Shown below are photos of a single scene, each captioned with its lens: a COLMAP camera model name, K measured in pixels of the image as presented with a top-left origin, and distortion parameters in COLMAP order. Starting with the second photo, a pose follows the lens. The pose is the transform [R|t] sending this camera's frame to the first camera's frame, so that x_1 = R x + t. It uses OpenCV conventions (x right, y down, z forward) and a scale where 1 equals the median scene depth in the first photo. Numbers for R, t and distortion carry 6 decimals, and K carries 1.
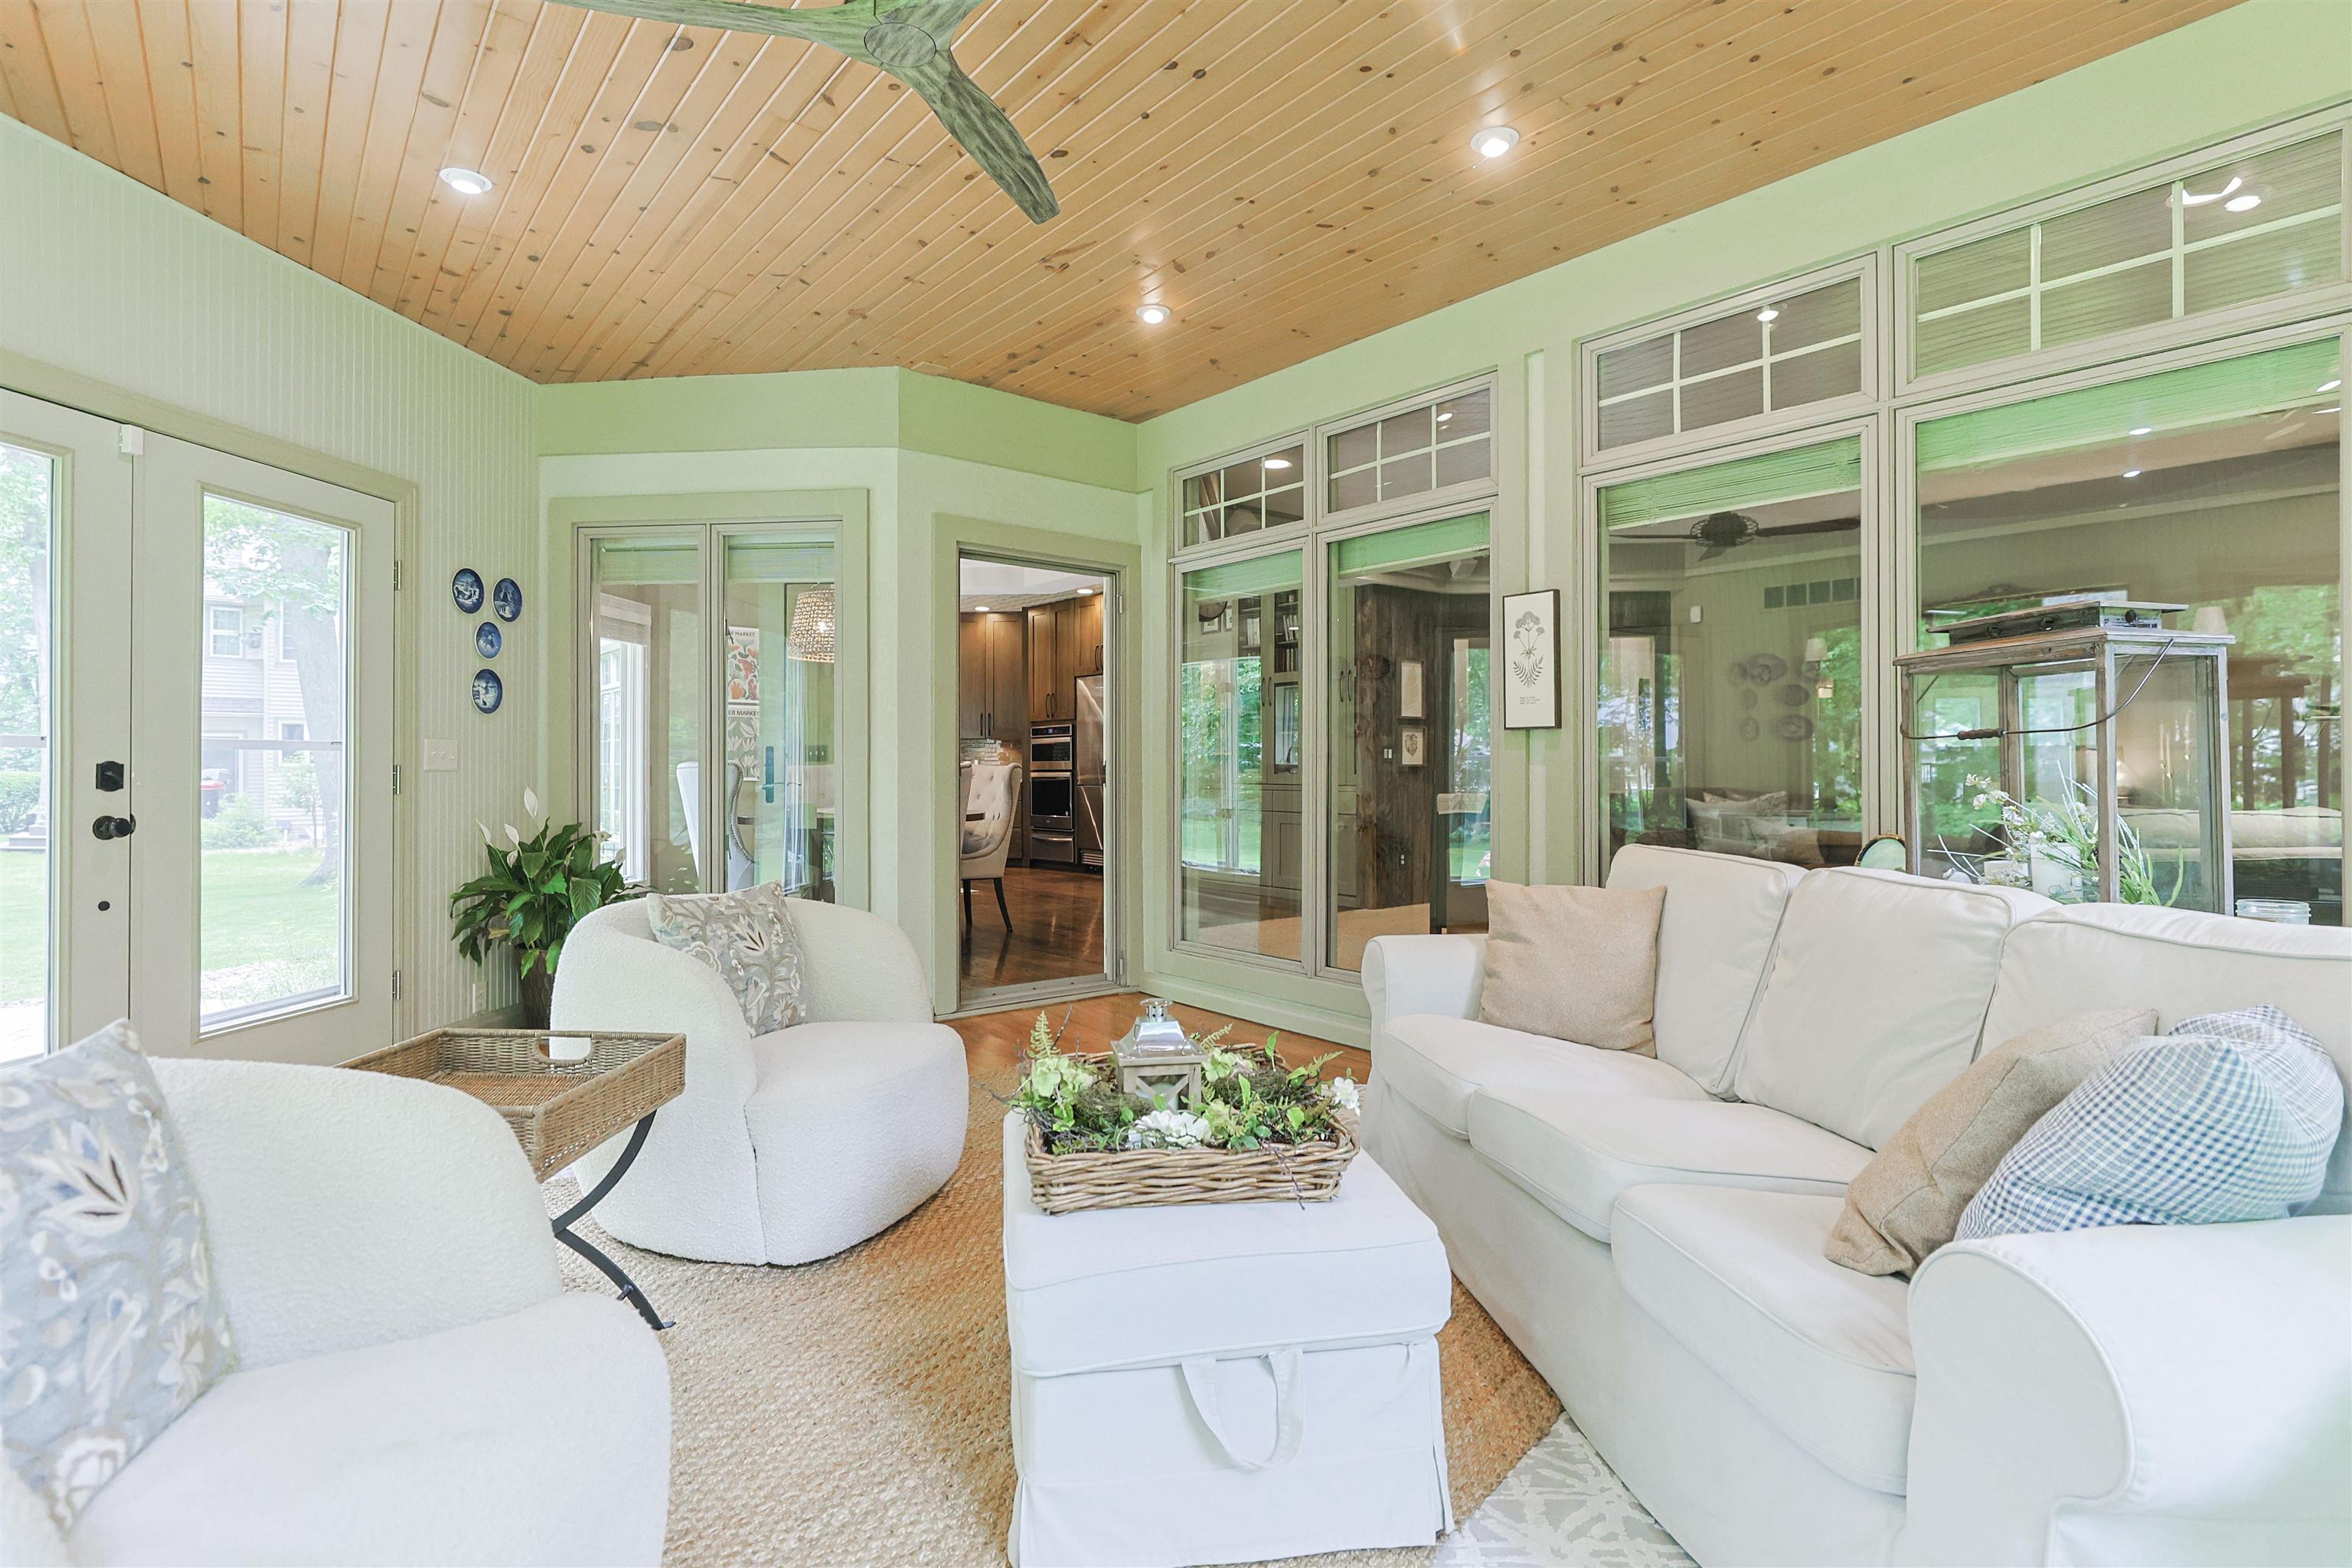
lens RADIAL K [[1140.7, 0, 1173.4], [0, 1140.7, 770.7], [0, 0, 1]] dist [-0.025309, 0.013945]
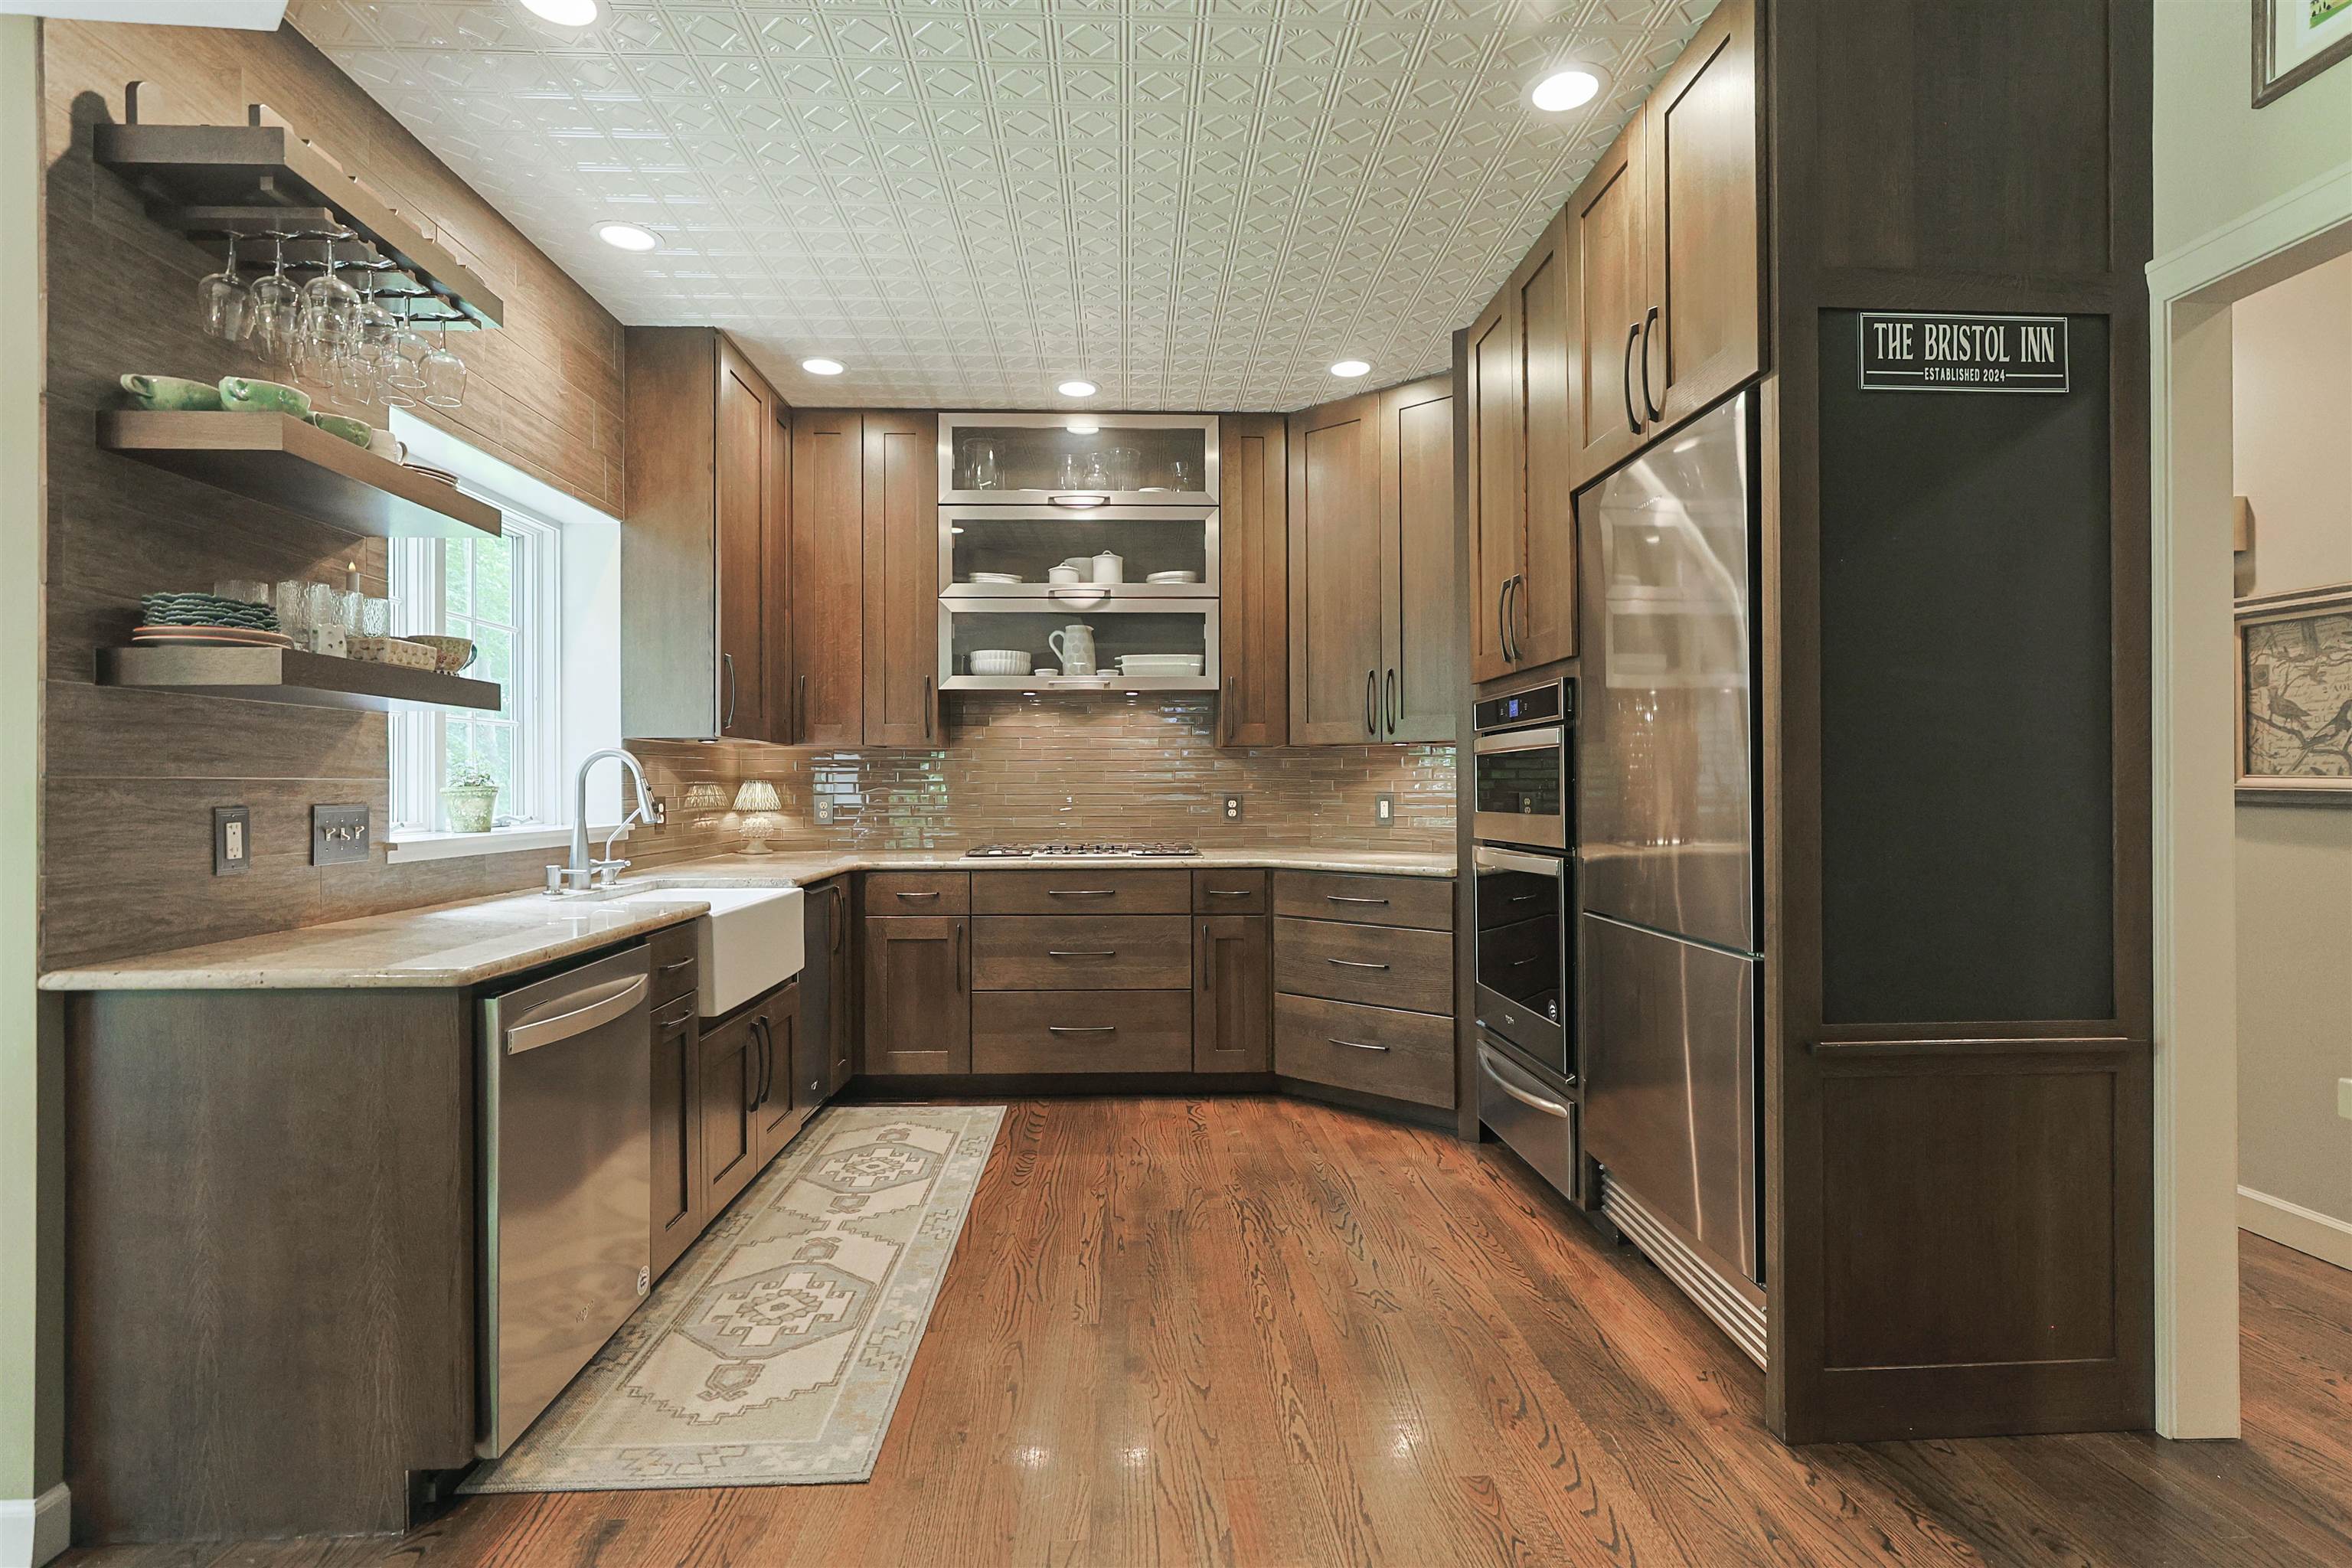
lens RADIAL K [[1140.7, 0, 1184.4], [0, 1140.7, 780.1], [0, 0, 1]] dist [-0.025309, 0.013945]
pose [[0.806679, -0.004747, -0.590970, -0.005369], [0.001059, 0.999978, -0.006587, -0.019754], [0.590988, 0.004688, 0.806667, 0.951772]]
